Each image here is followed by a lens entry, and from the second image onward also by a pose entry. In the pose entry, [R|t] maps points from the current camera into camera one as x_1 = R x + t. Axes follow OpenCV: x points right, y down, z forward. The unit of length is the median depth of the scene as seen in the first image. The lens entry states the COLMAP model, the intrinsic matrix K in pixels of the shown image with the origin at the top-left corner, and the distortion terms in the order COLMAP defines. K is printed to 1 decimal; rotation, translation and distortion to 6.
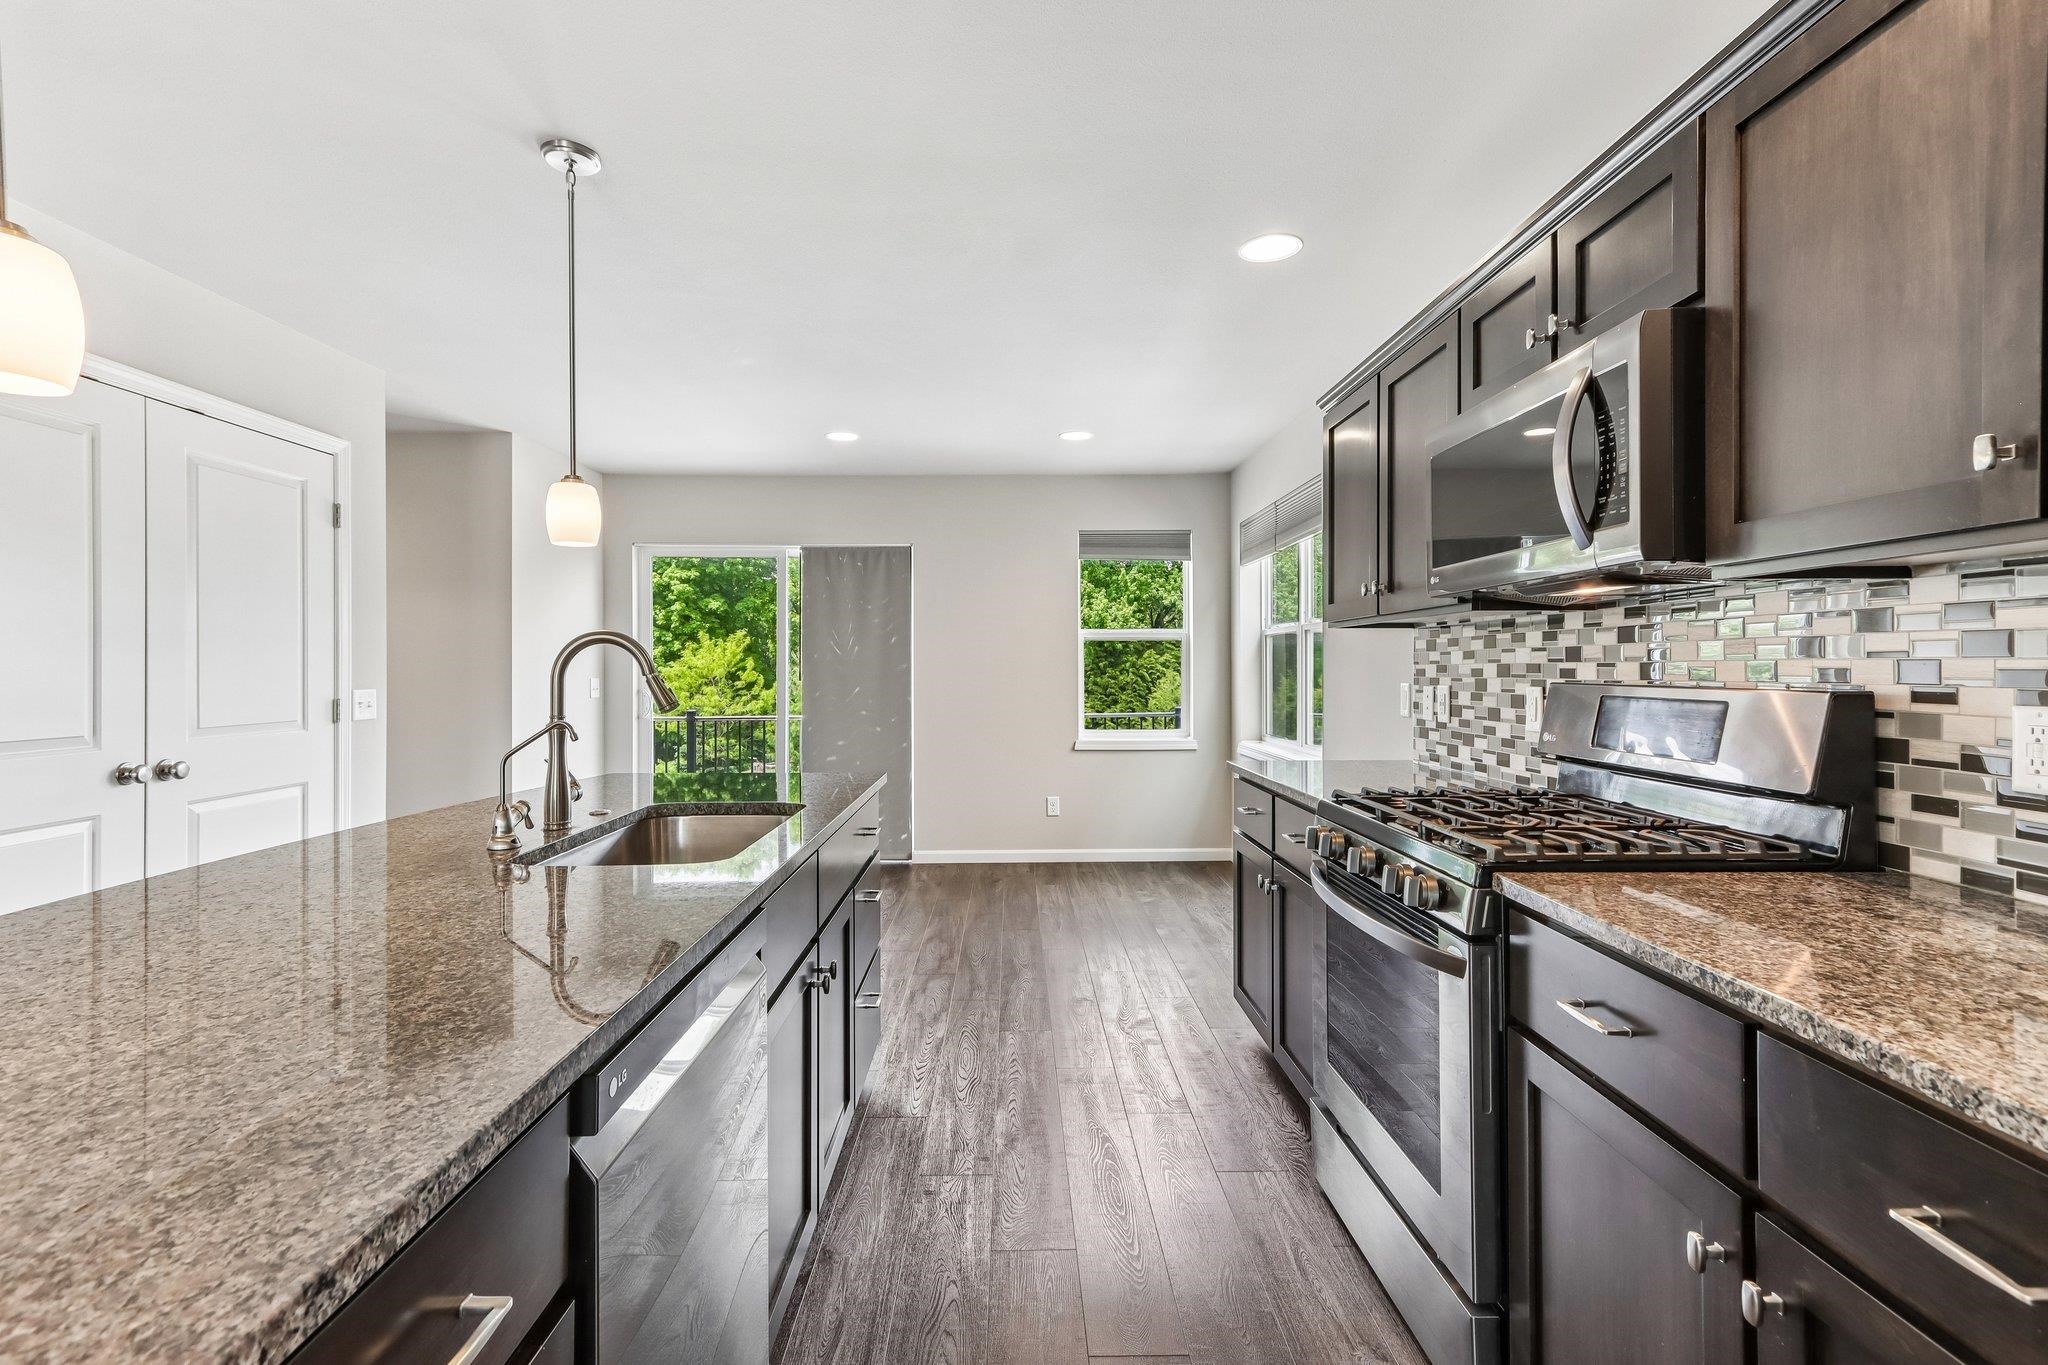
lens RADIAL K [[943.4, 0, 1022.6], [0, 943.4, 671.9], [0, 0, 1]] dist [0.014498, 0.000408]
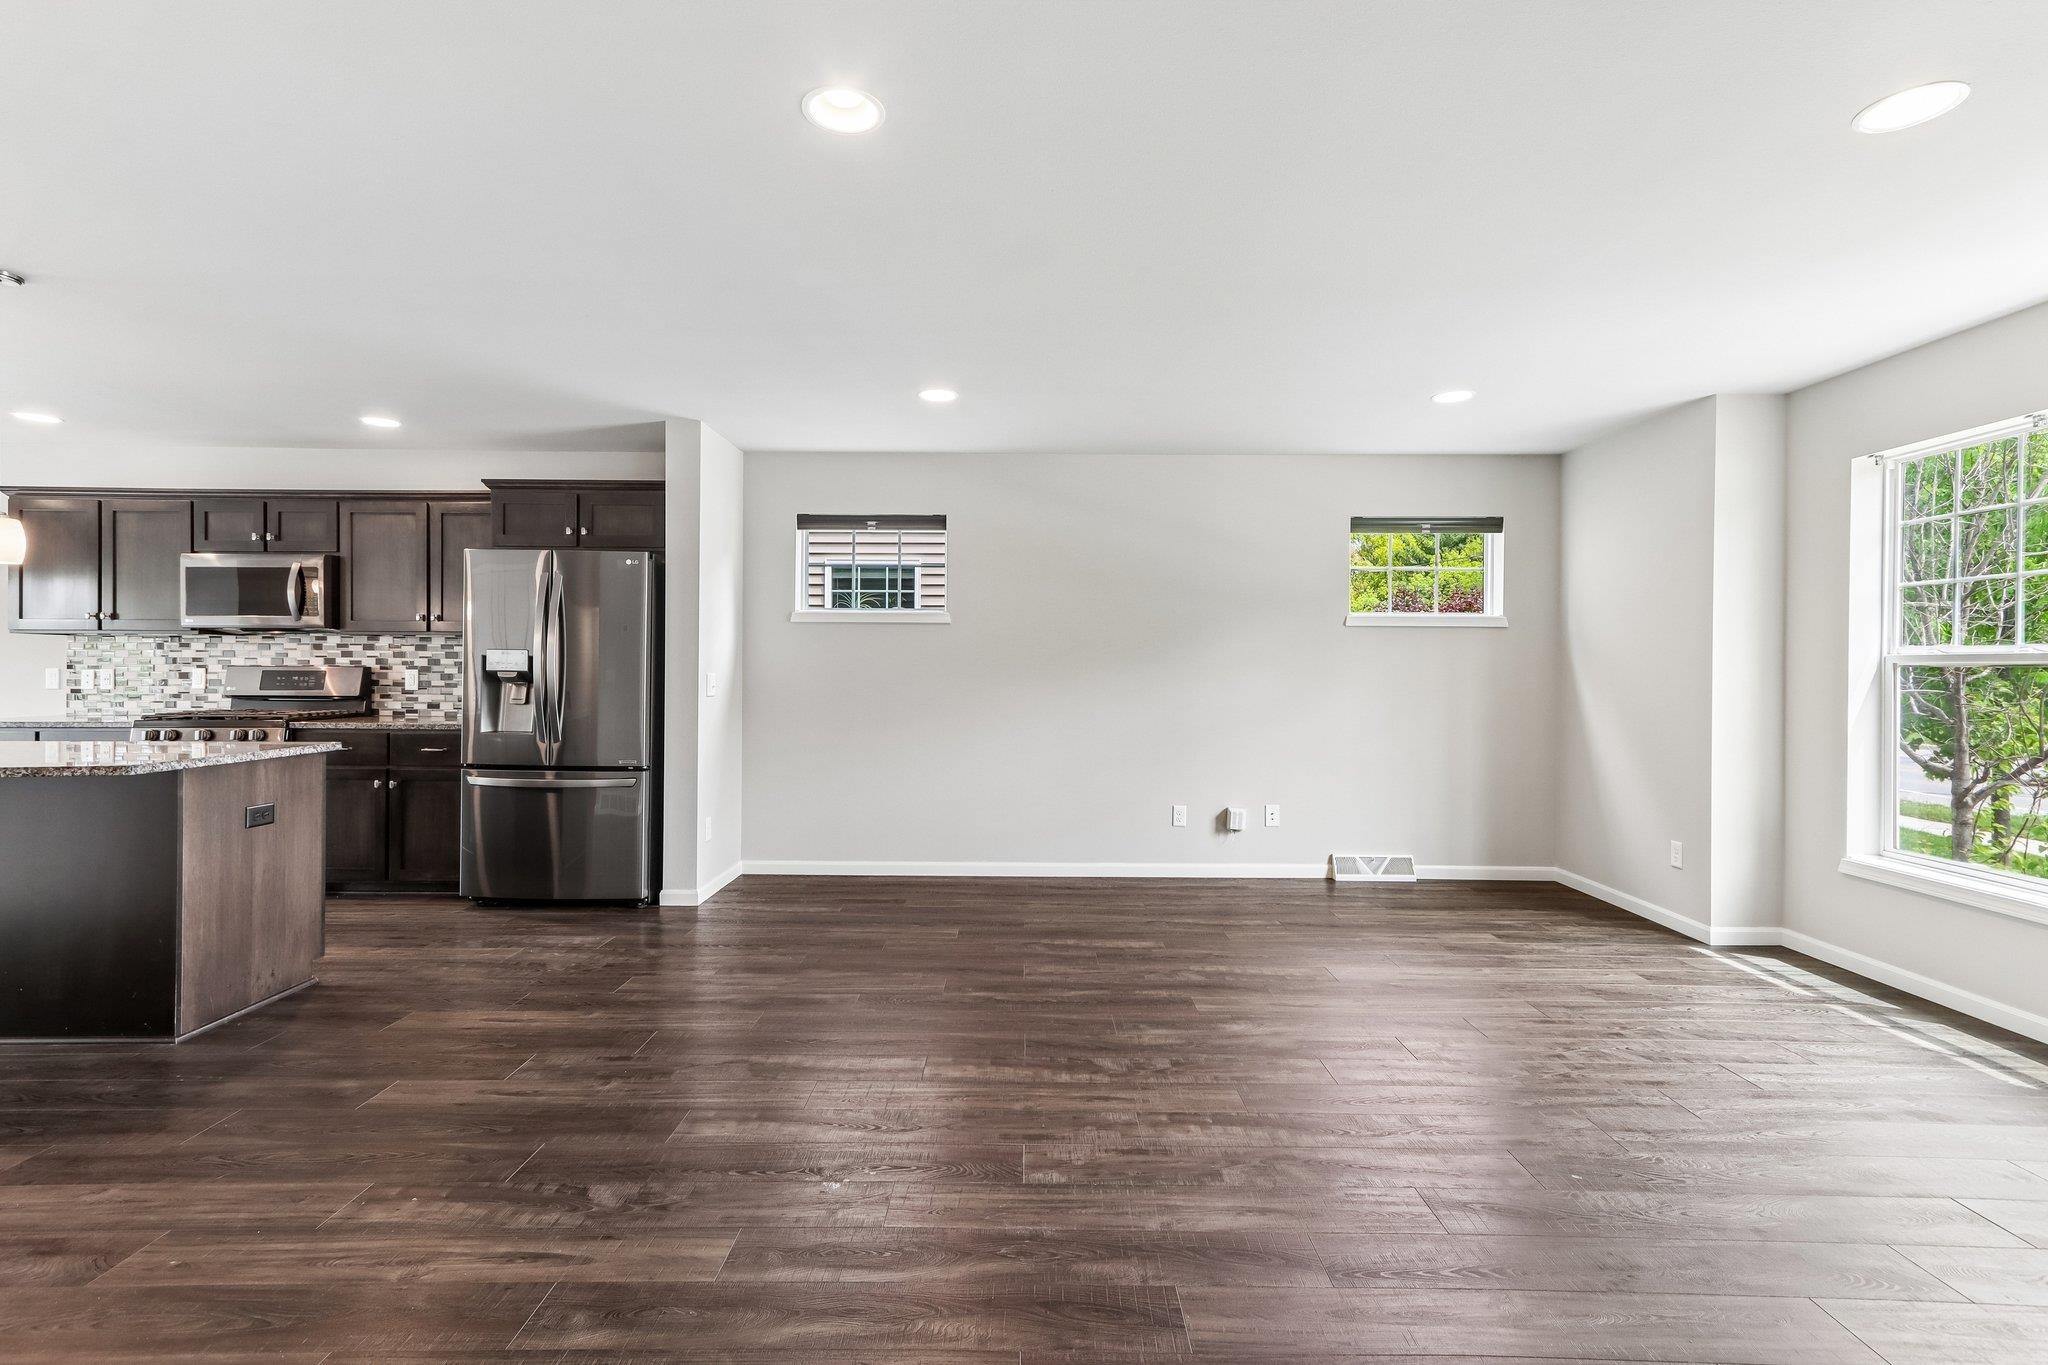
lens RADIAL K [[943.4, 0, 1022.6], [0, 943.4, 671.9], [0, 0, 1]] dist [0.014498, 0.000408]
pose [[0.018249, 0.000617, 0.999833, -1.562094], [0.000421, 1.000000, -0.000625, 0.025382], [-0.999833, 0.000433, 0.018249, -0.901736]]
